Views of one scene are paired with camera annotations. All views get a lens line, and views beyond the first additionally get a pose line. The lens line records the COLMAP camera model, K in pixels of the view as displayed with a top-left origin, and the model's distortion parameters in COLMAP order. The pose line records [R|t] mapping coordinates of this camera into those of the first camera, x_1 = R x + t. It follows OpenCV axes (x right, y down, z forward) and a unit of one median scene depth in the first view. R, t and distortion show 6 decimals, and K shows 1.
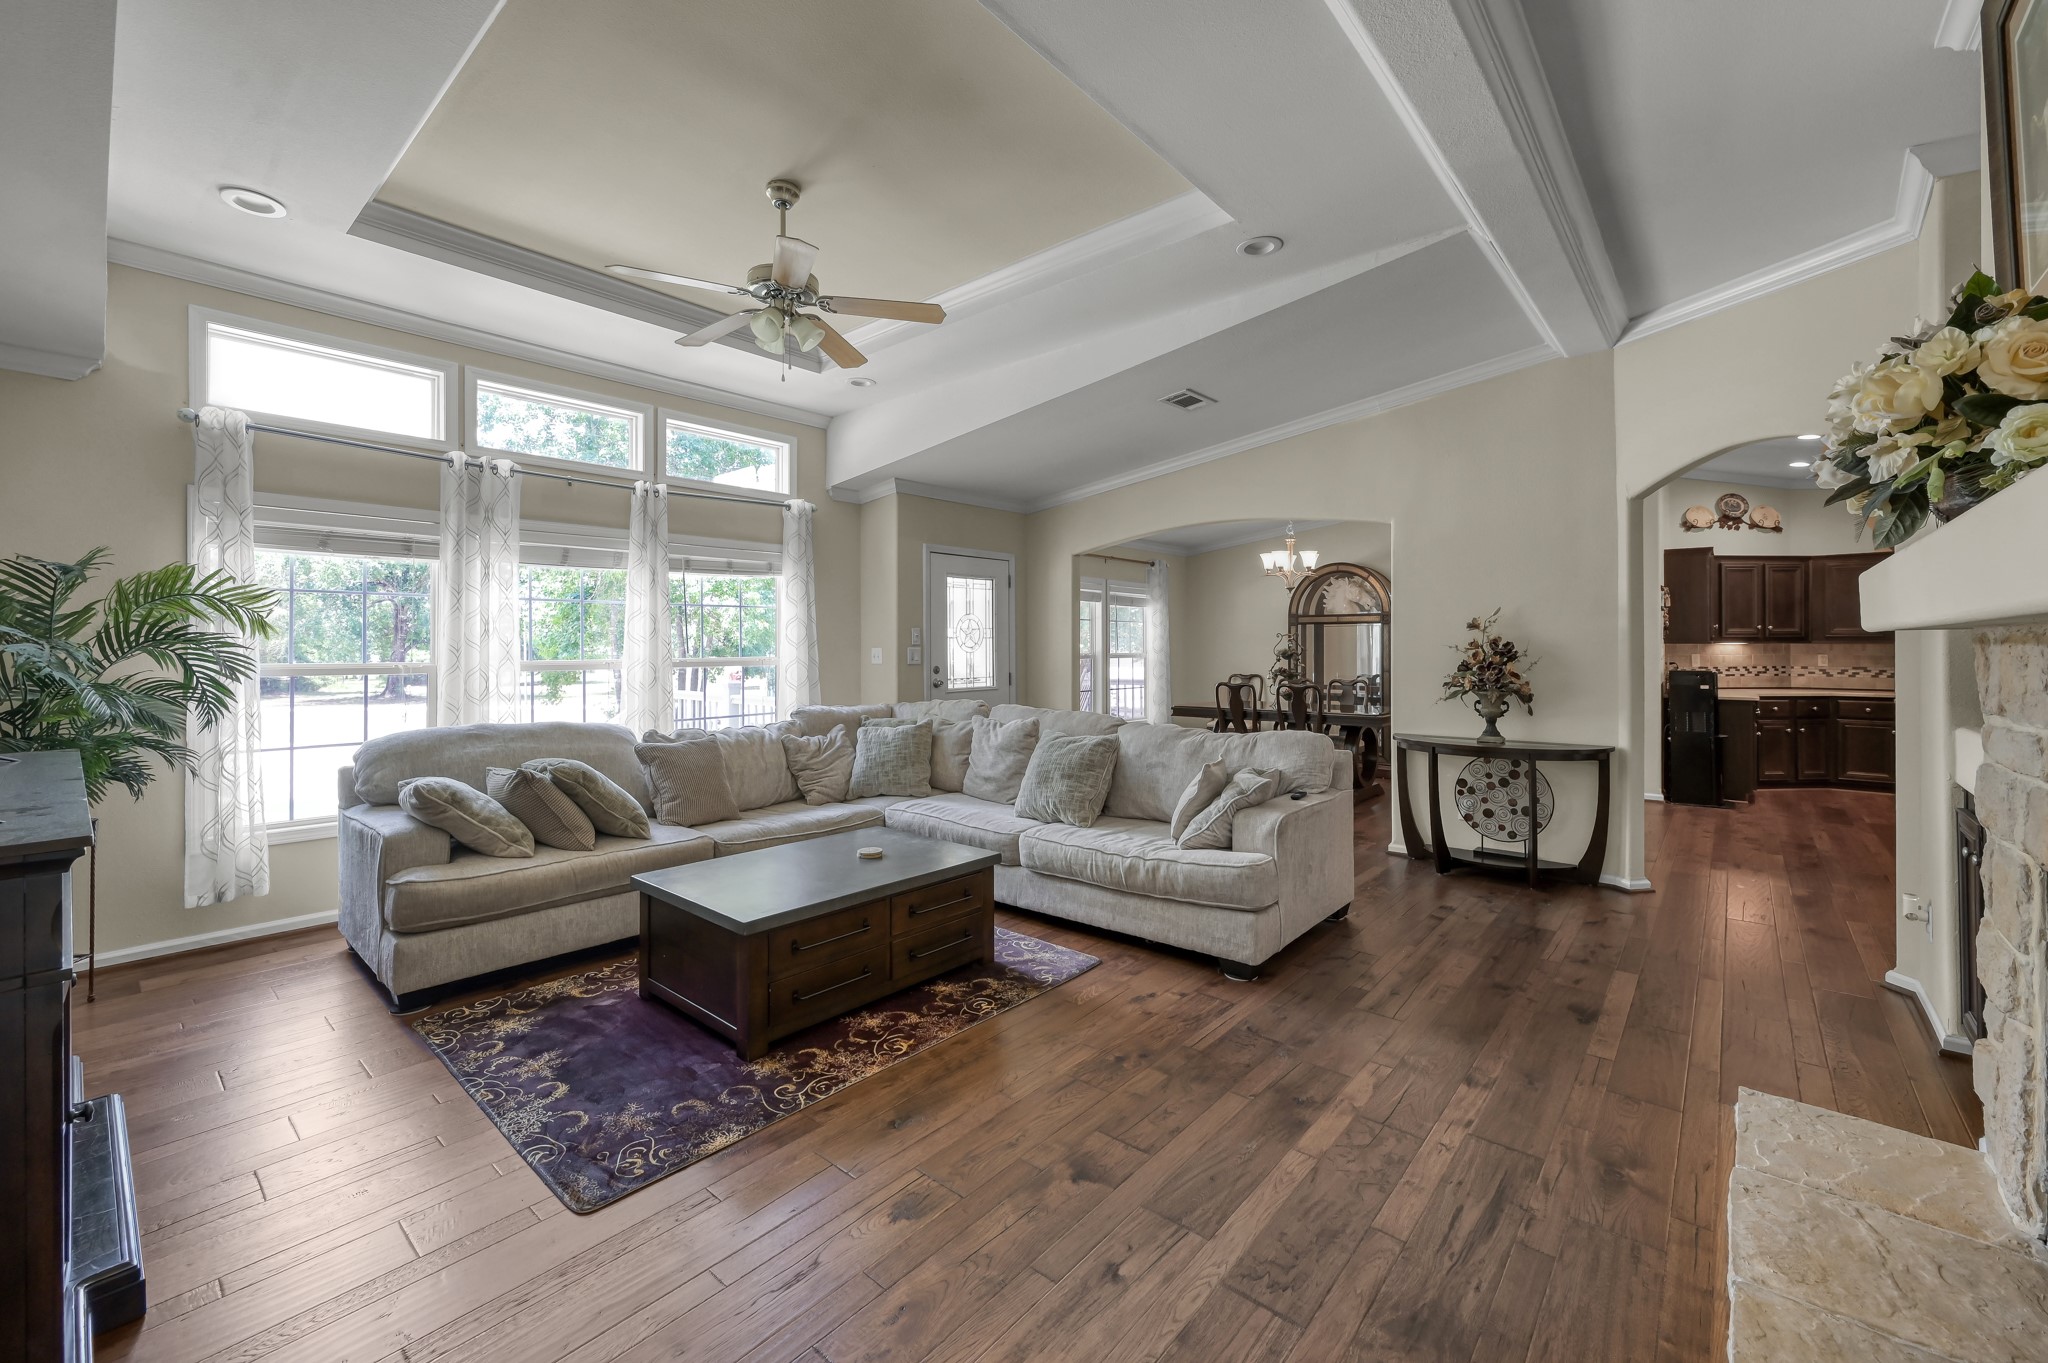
lens RADIAL K [[806.2, 0, 1040.1], [0, 806.2, 642.0], [0, 0, 1]] dist [0.002409, 0.000023]
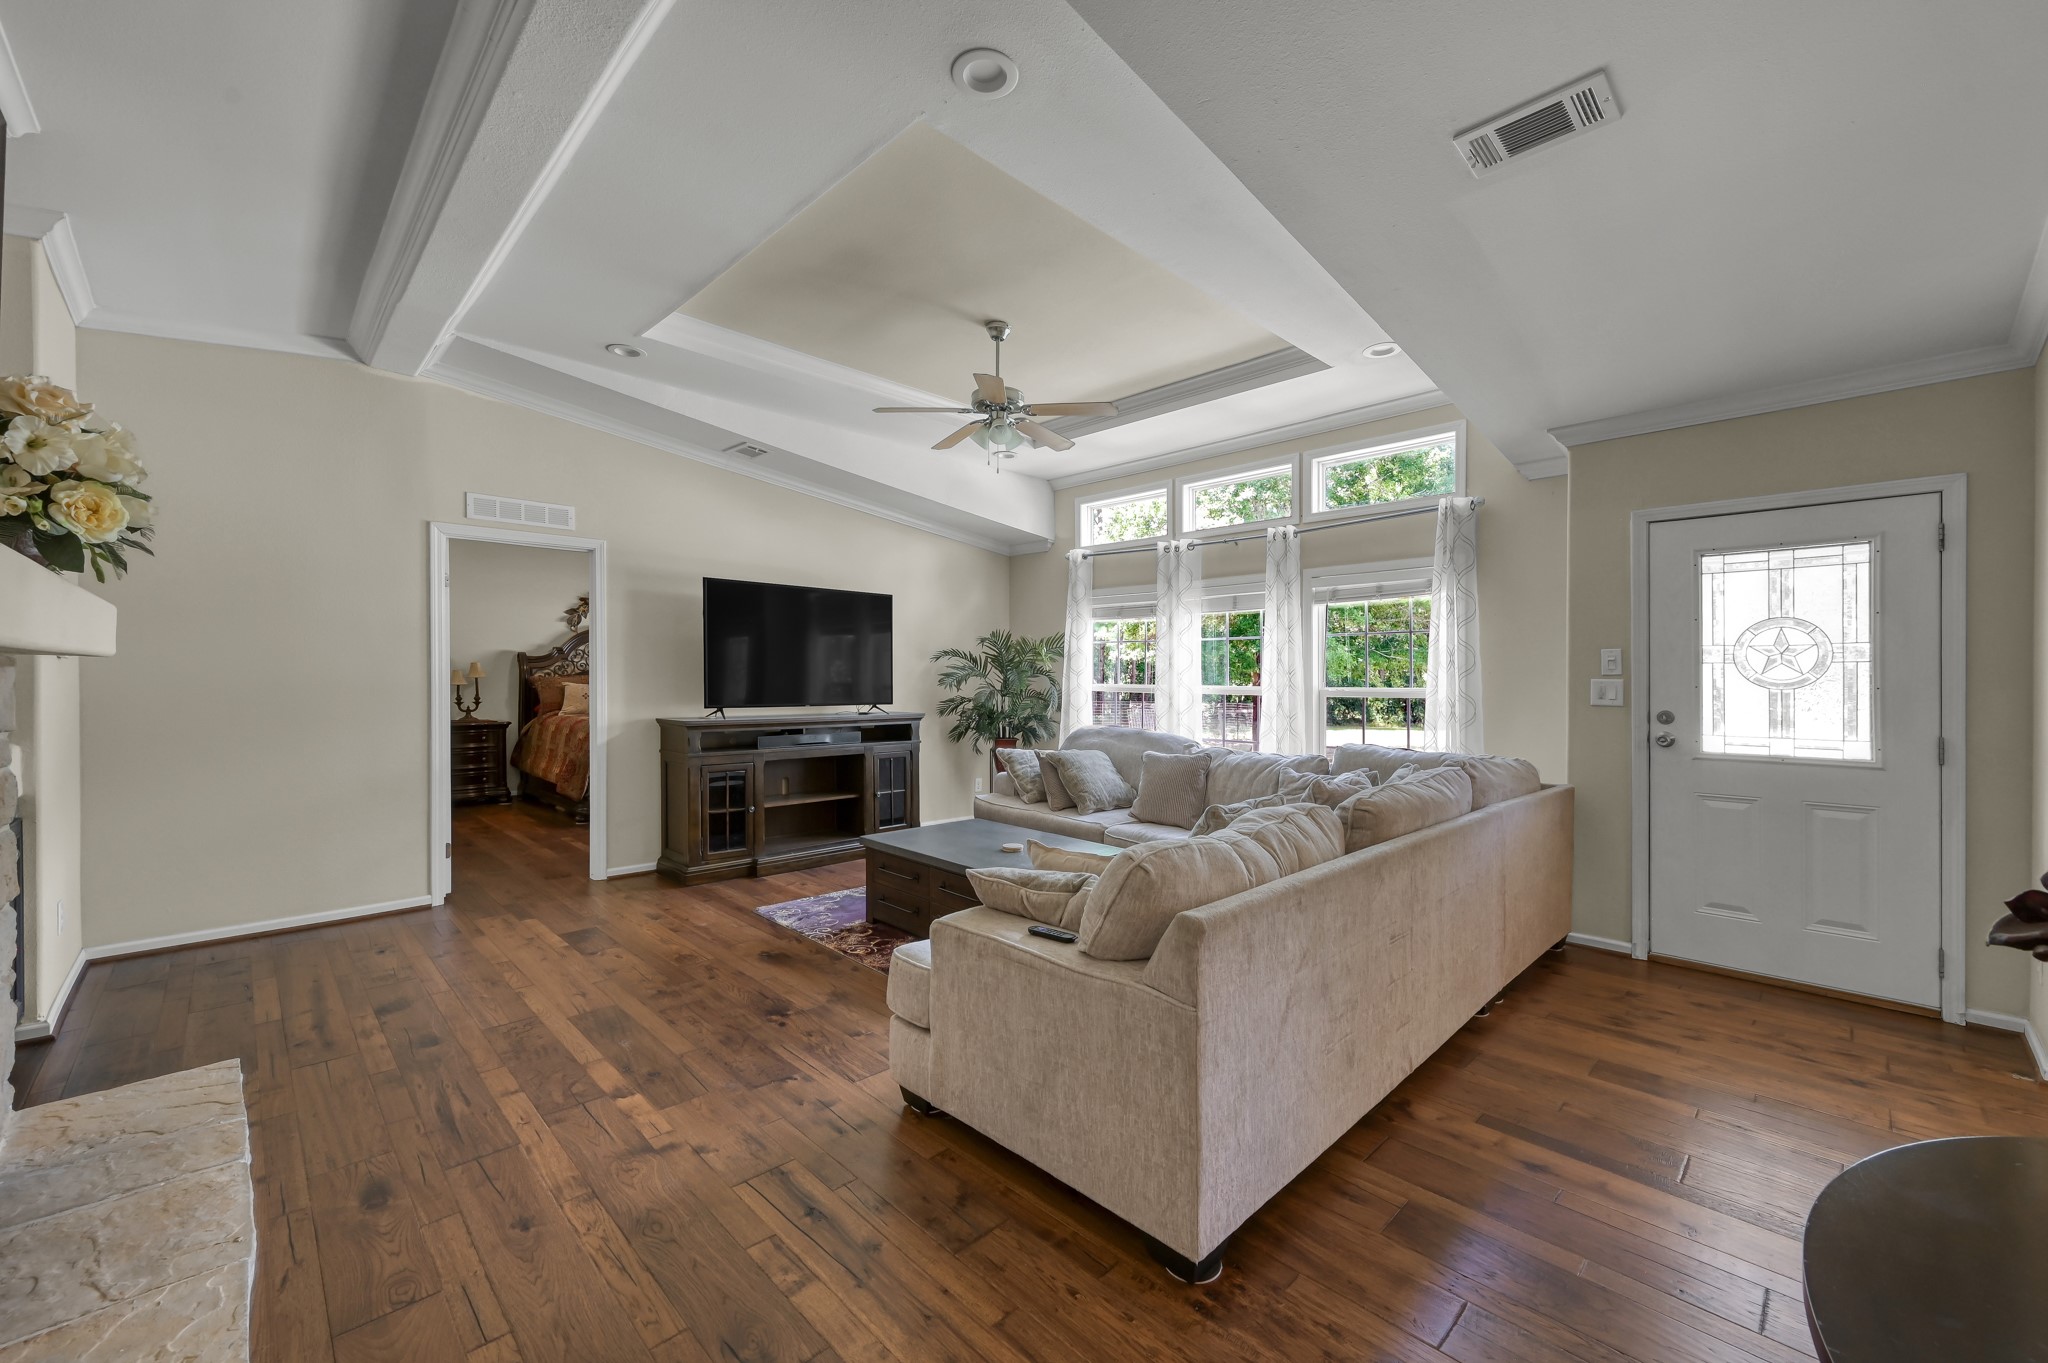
lens RADIAL K [[806.2, 0, 1026.7], [0, 806.2, 683.9], [0, 0, 1]] dist [0.002409, 0.000023]
pose [[-0.077933, 0.013021, -0.996874, 1.242314], [-0.000134, 0.999915, 0.013071, 0.006278], [0.996959, 0.001152, -0.077925, 1.428090]]
